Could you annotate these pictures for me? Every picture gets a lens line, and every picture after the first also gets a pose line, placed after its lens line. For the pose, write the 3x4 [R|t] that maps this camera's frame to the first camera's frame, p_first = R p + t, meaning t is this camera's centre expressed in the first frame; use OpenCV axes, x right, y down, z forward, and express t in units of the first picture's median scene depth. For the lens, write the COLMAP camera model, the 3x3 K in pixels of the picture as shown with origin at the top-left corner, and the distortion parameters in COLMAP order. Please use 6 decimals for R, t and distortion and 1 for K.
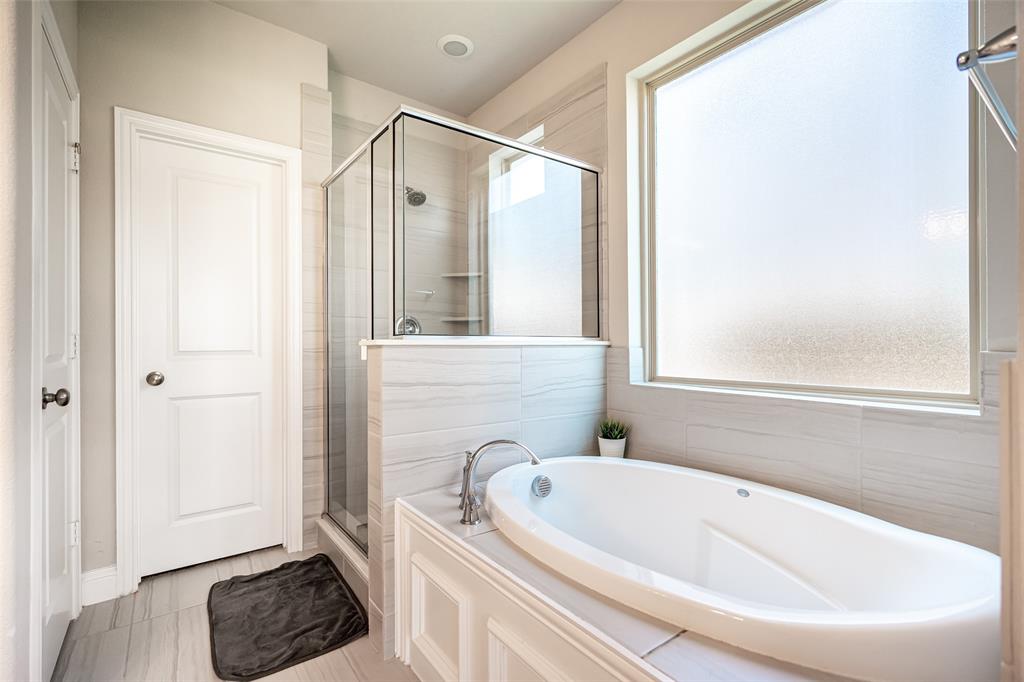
lens RADIAL K [[461.8, 0, 512.0], [0, 461.8, 341.0], [0, 0, 1]] dist [0.000323, 0.000312]
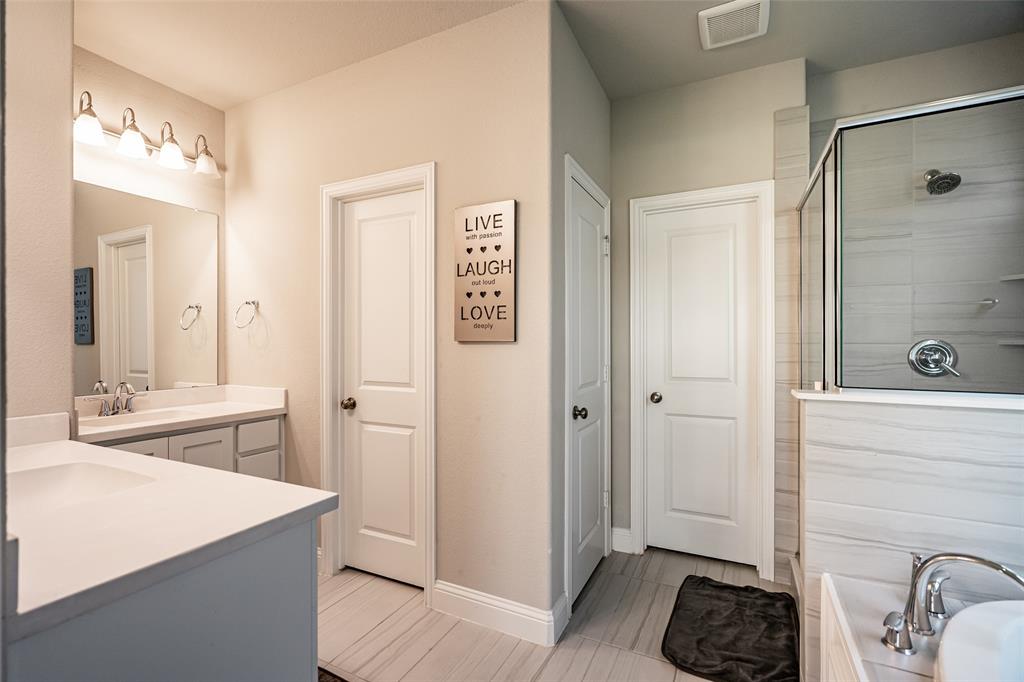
lens RADIAL K [[461.8, 0, 512.0], [0, 461.8, 341.0], [0, 0, 1]] dist [0.000323, 0.000312]
pose [[0.452066, 0.000984, -0.891984, 0.219110], [0.005638, 0.999976, 0.003960, -0.090736], [0.891967, -0.006819, 0.452050, 0.052984]]
